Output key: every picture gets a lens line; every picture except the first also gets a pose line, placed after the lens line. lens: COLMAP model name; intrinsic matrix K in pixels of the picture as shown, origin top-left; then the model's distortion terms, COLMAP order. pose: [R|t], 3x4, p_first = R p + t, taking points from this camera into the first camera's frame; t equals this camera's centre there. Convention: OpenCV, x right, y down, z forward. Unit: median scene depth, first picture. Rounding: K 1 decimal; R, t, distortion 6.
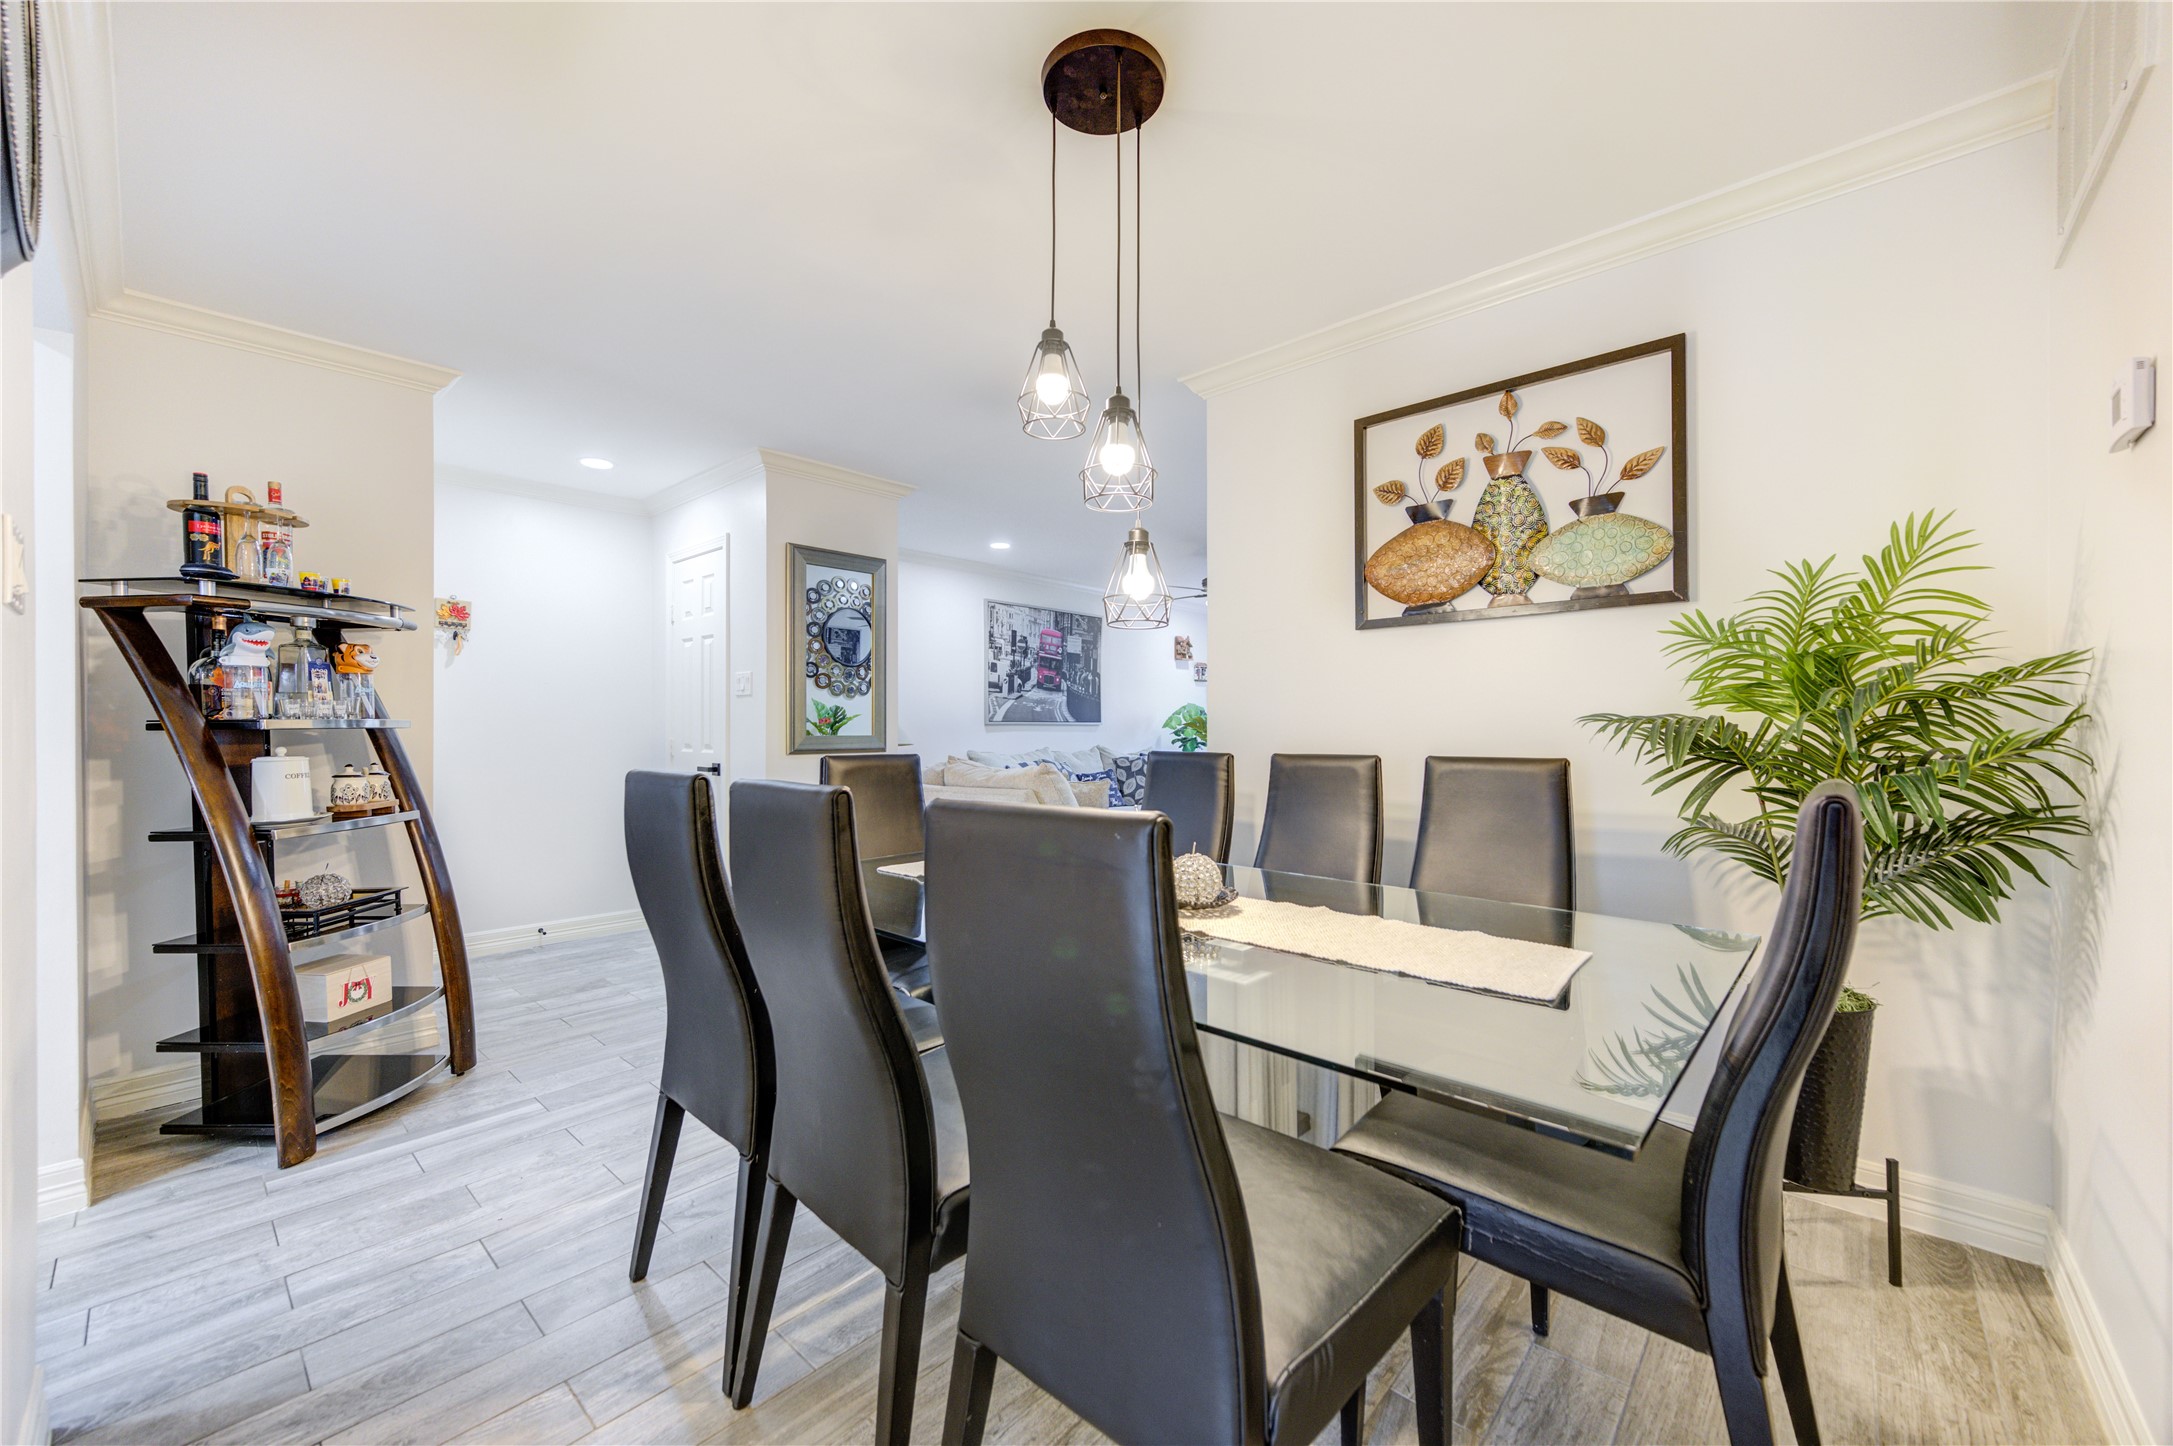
lens RADIAL K [[843.3, 0, 1094.2], [0, 843.3, 731.7], [0, 0, 1]] dist [0.002656, -0.000134]
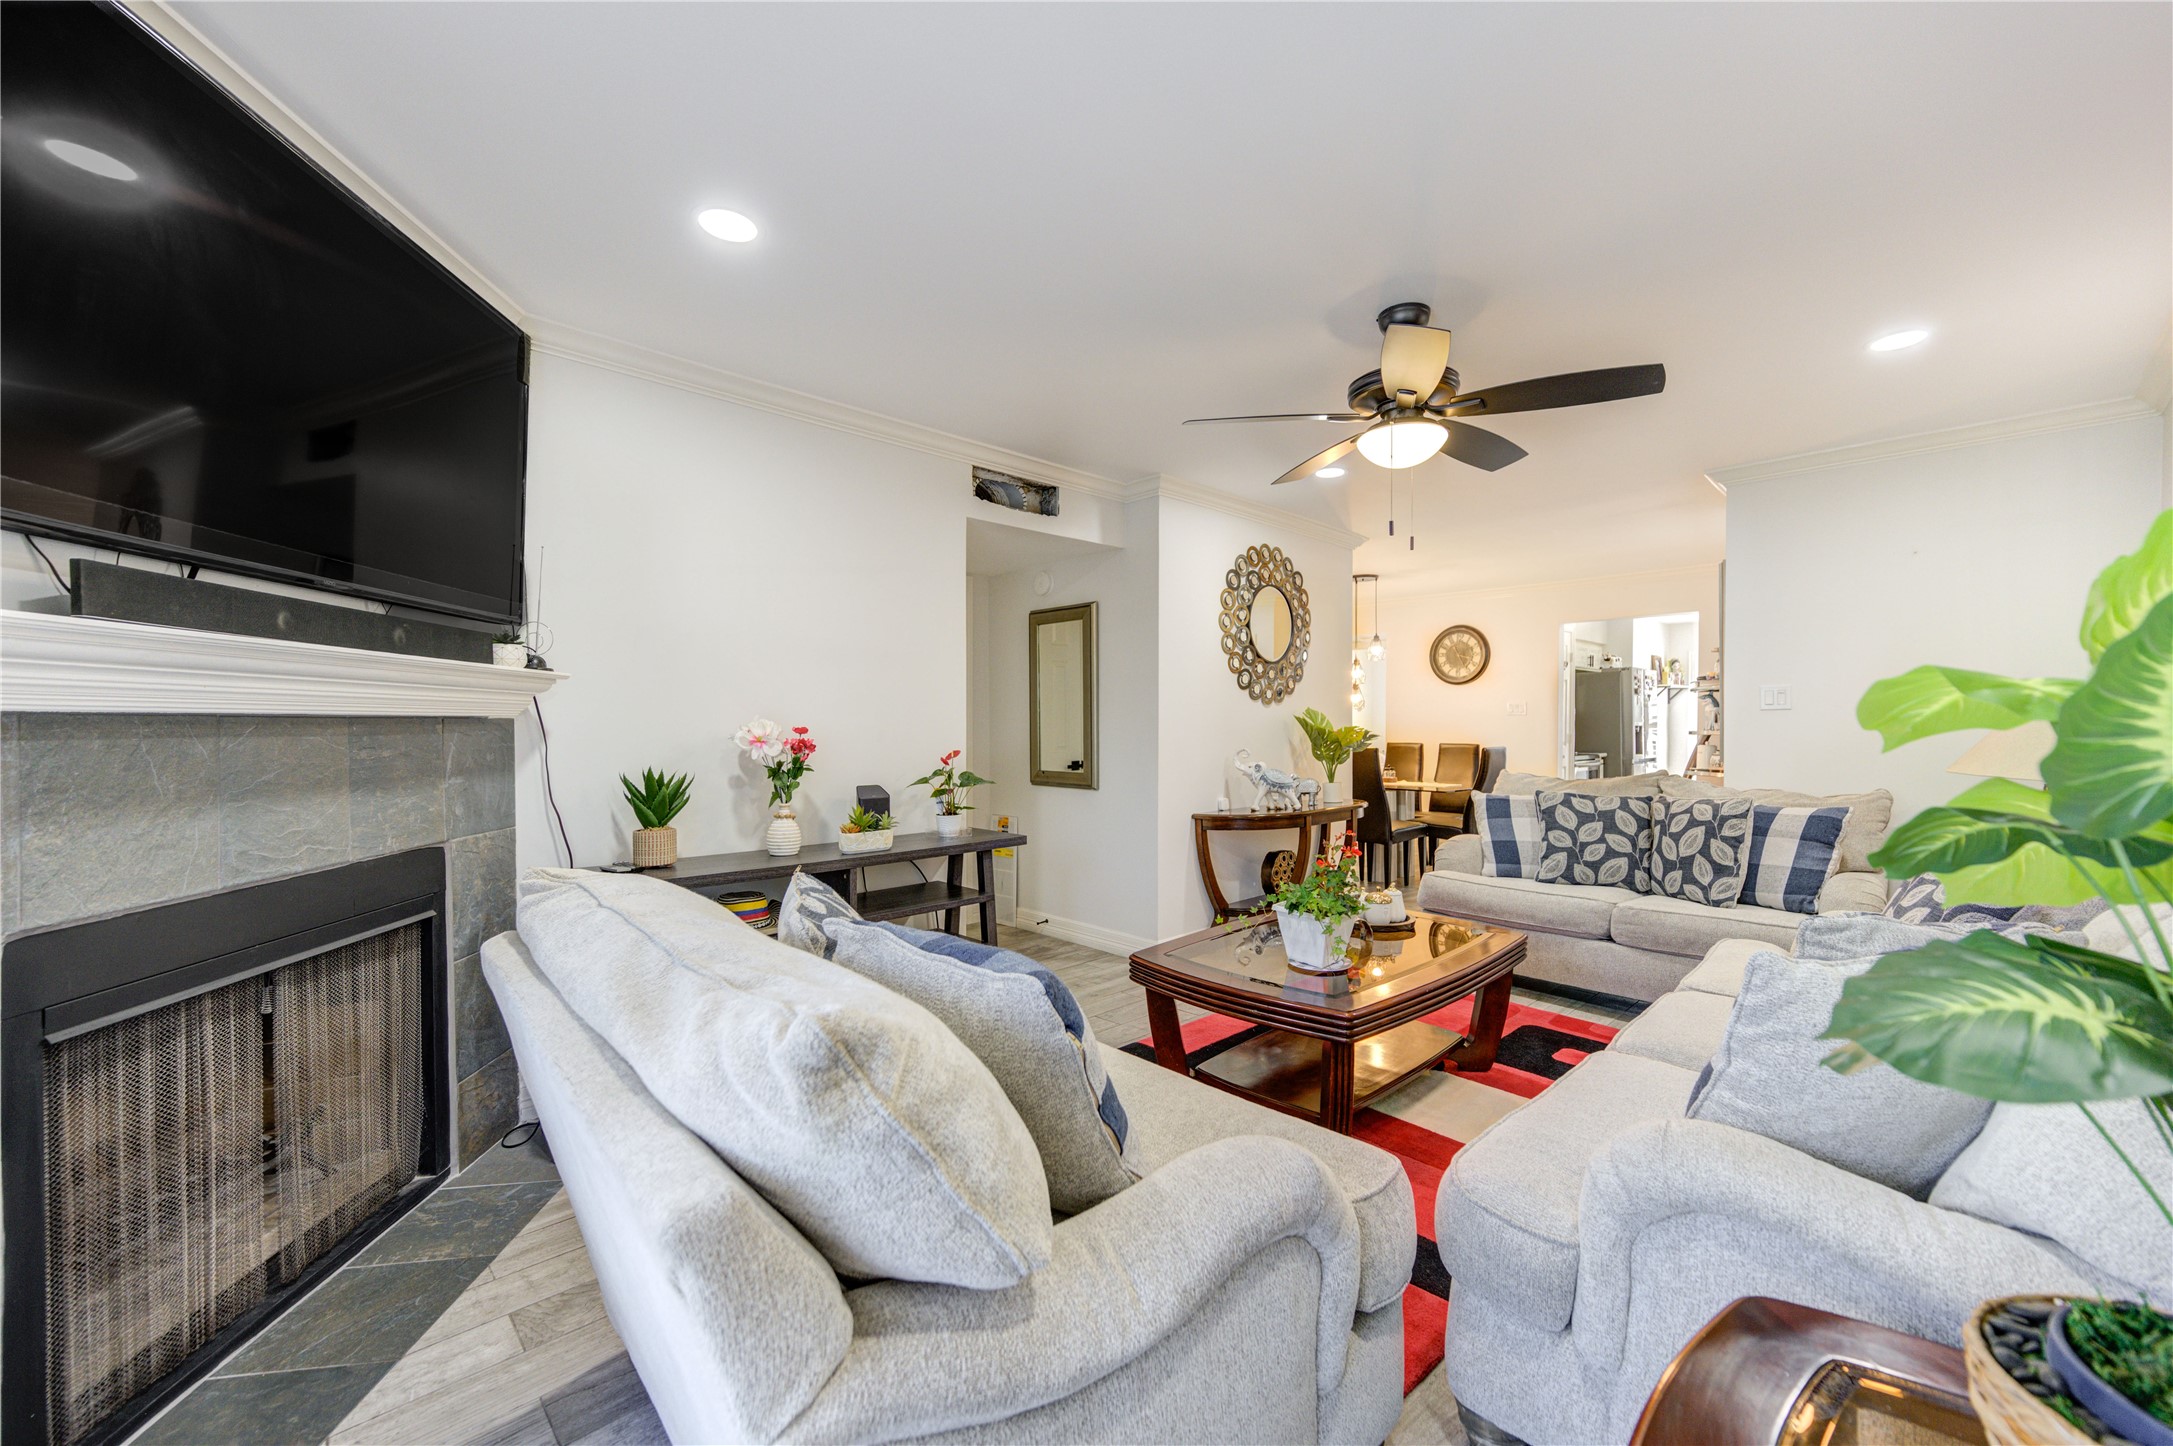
lens RADIAL K [[858.4, 0, 1103.9], [0, 858.4, 725.0], [0, 0, 1]] dist [0.000615, -0.000062]
pose [[-0.997711, 0.003293, 0.067544, 0.238184], [0.003648, 0.999980, 0.005130, -0.017323], [-0.067526, 0.005365, -0.997703, 1.266633]]
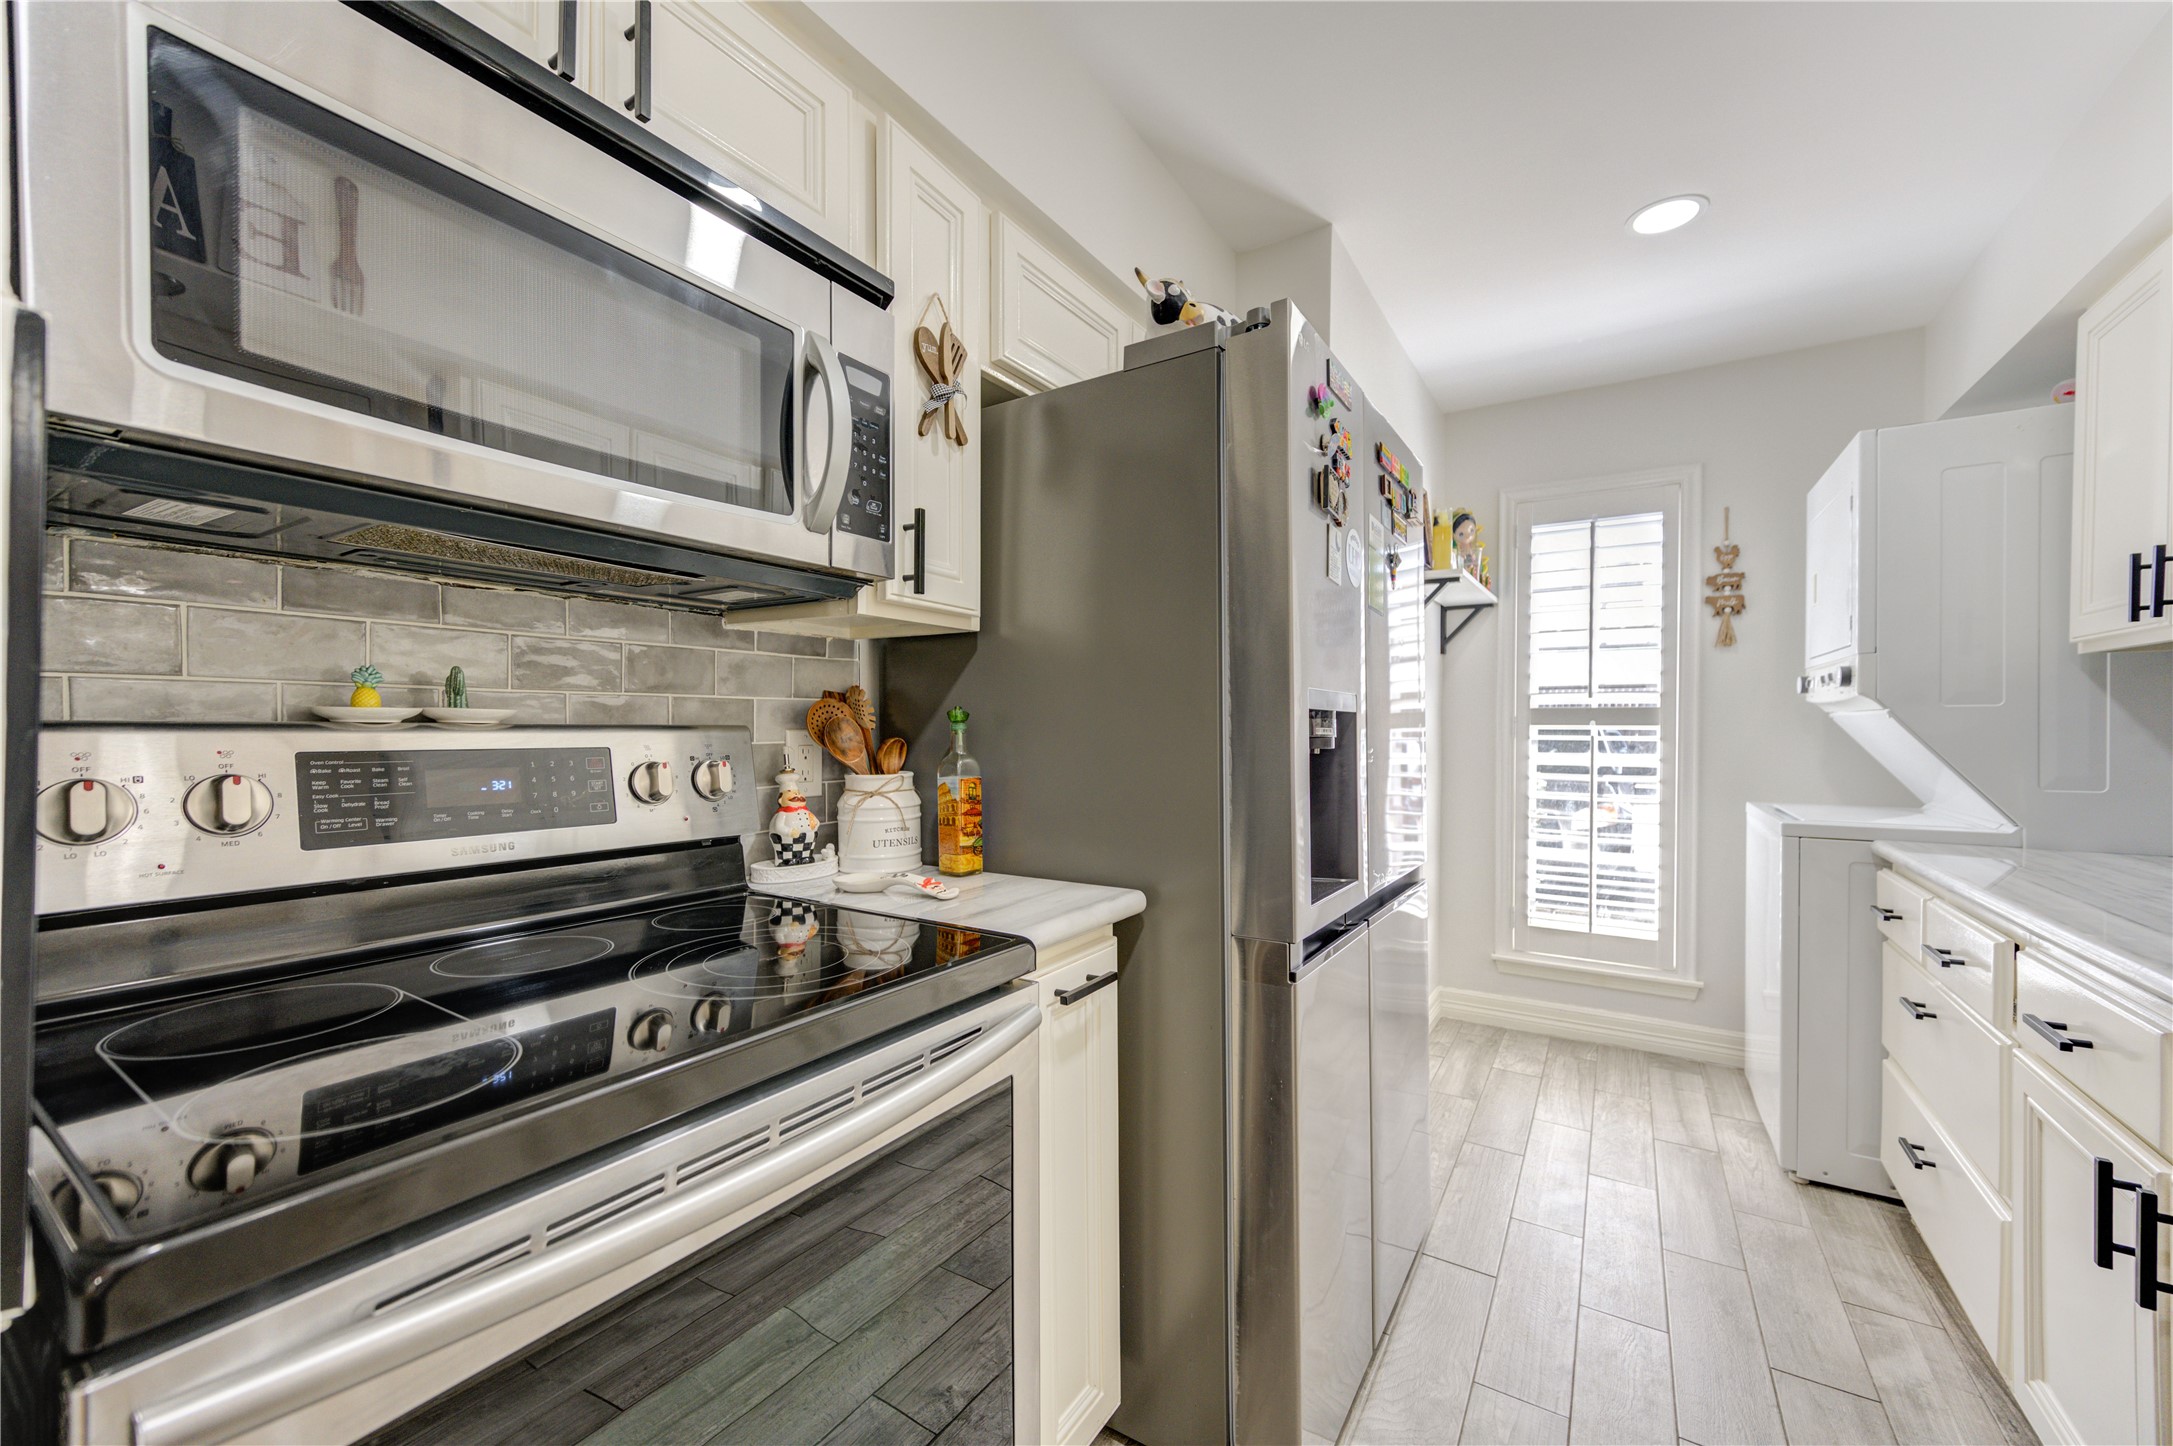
lens RADIAL K [[843.3, 0, 1094.2], [0, 843.3, 731.7], [0, 0, 1]] dist [0.002656, -0.000134]
pose [[-0.986293, 0.001034, -0.164998, -0.360100], [-0.001403, 0.999892, 0.014649, -0.005467], [0.164995, 0.014679, -0.986185, 0.162786]]
